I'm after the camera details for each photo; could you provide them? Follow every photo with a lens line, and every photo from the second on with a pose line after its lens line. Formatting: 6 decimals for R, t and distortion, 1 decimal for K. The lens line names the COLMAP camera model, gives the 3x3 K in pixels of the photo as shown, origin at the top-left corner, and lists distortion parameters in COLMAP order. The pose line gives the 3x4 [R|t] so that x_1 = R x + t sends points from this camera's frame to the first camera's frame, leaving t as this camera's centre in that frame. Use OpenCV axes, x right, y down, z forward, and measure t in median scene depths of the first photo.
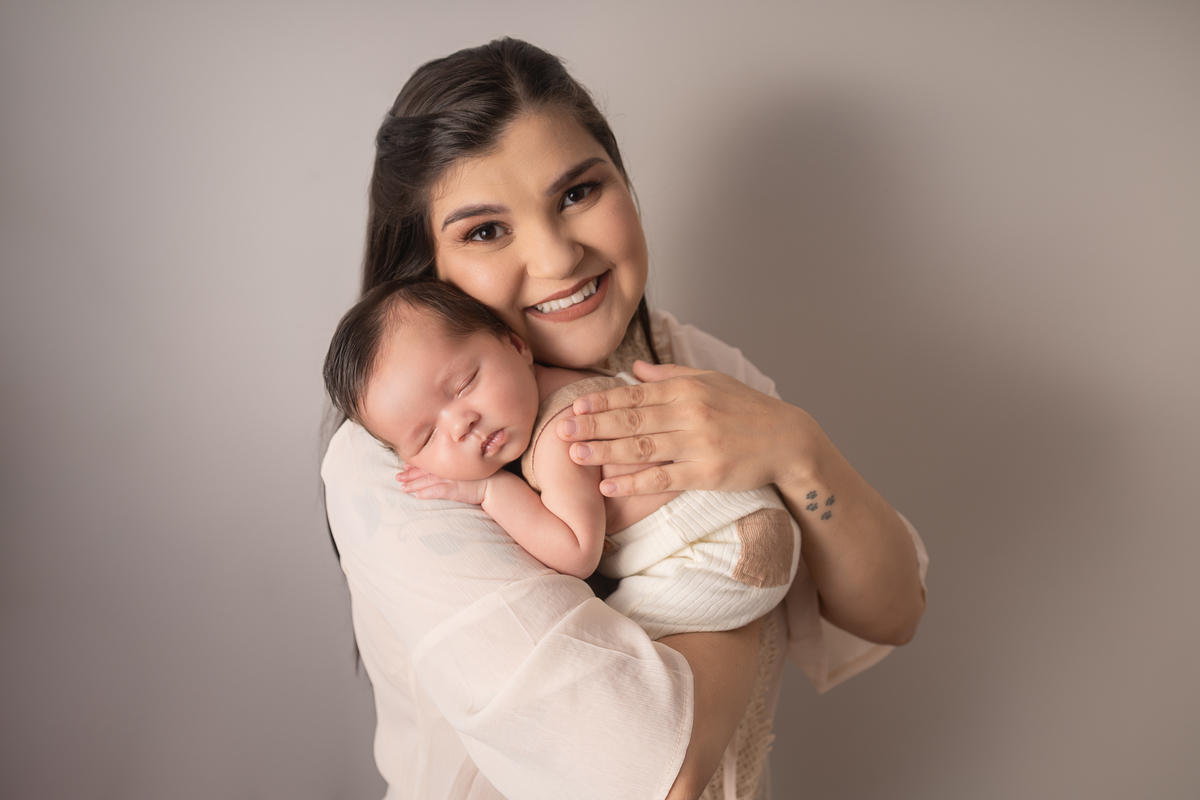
lens RADIAL K [[1194.0, 0, 601.7], [0, 1194.0, 408.6], [0, 0, 1]] dist [0.082634, 0.000000]
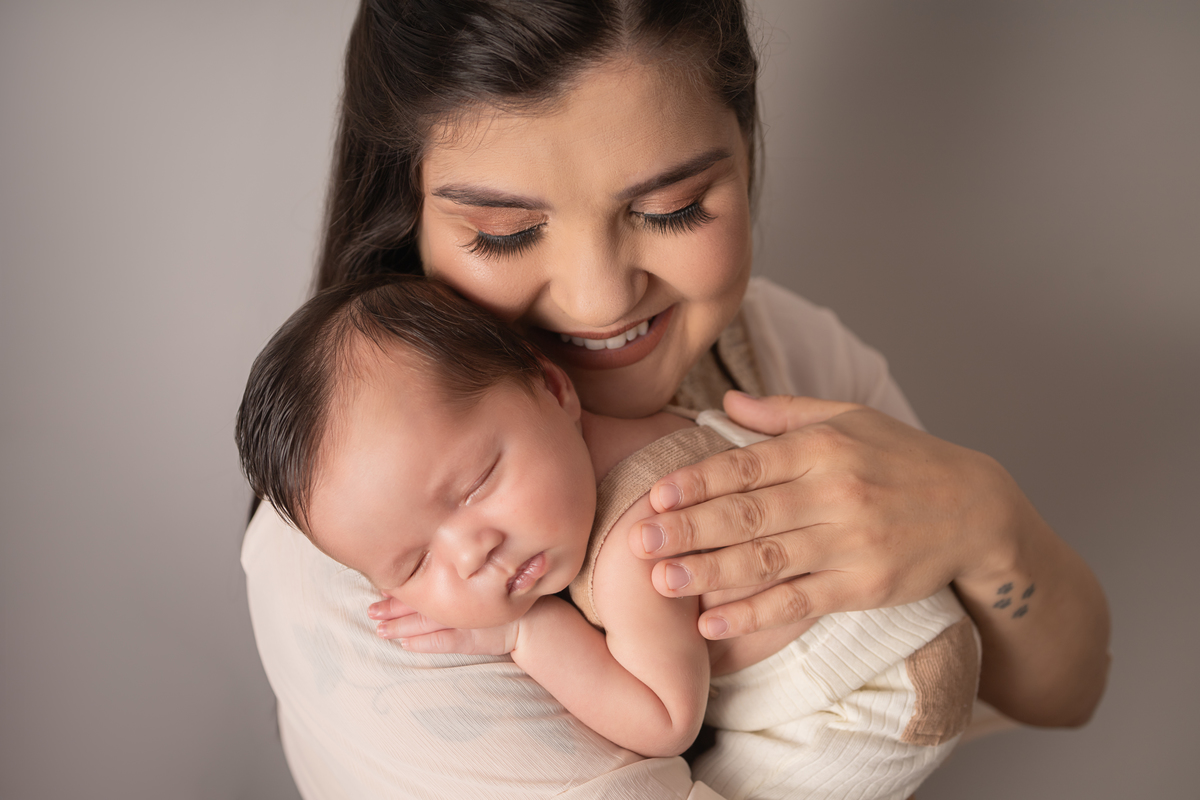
lens RADIAL K [[1194.0, 0, 626.3], [0, 1194.0, 453.7], [0, 0, 1]] dist [0.082634, 0.000000]
pose [[0.998689, -0.032804, 0.039293, -0.059821], [0.026205, 0.987085, 0.158037, -0.119180], [-0.043970, -0.156800, 0.986651, 0.392599]]
